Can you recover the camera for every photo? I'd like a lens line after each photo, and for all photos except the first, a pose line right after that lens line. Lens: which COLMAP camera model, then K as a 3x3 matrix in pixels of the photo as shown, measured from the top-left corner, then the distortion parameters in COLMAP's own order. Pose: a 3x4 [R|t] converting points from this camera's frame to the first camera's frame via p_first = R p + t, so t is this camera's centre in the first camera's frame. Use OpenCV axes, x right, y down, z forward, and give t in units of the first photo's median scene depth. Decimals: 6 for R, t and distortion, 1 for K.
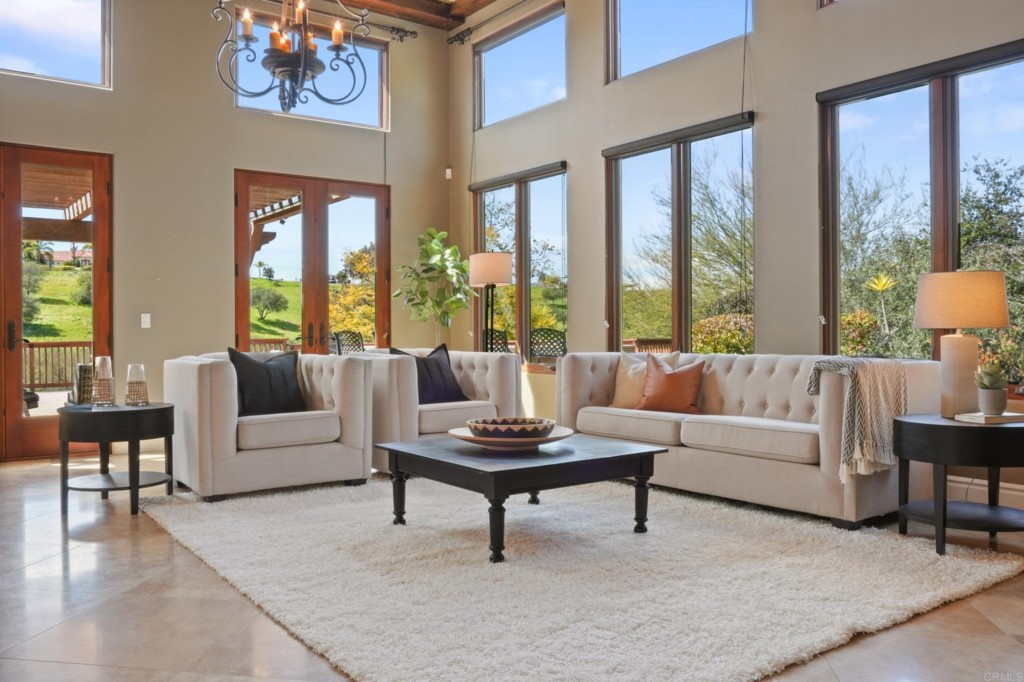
lens RADIAL K [[826.7, 0, 508.9], [0, 826.7, 340.0], [0, 0, 1]] dist [-0.016991, -0.006901]
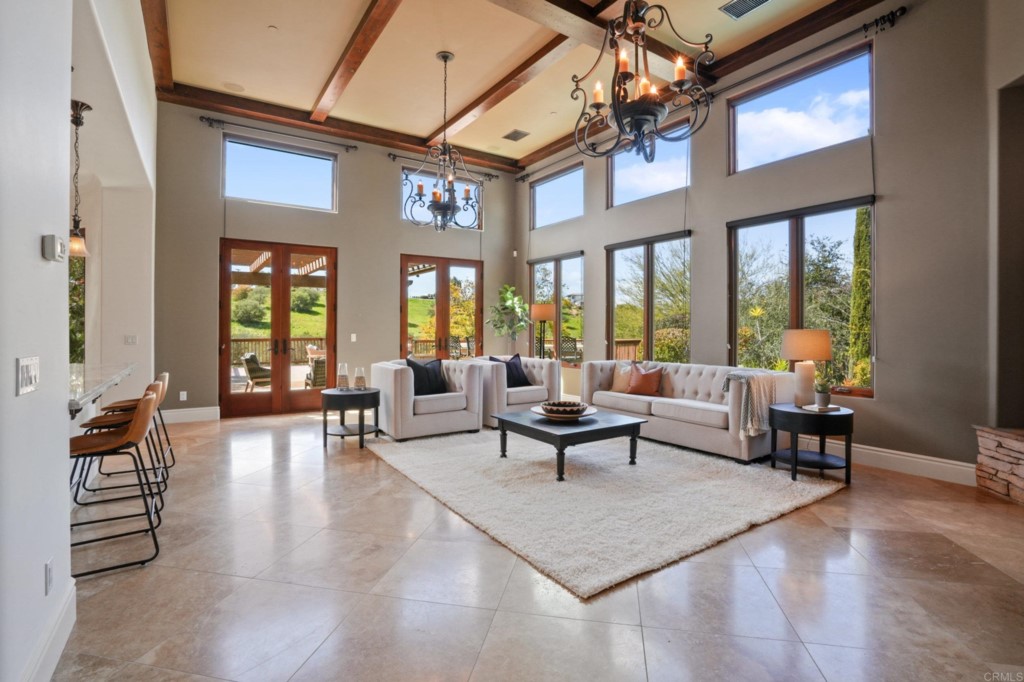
lens RADIAL K [[483.7, 0, 516.8], [0, 483.7, 332.8], [0, 0, 1]] dist [-0.032814, 0.000364]
pose [[0.999376, 0.008870, -0.034202, -0.056868], [-0.008868, 0.999961, 0.000223, -0.053107], [0.034203, 0.000080, 0.999415, -0.088166]]
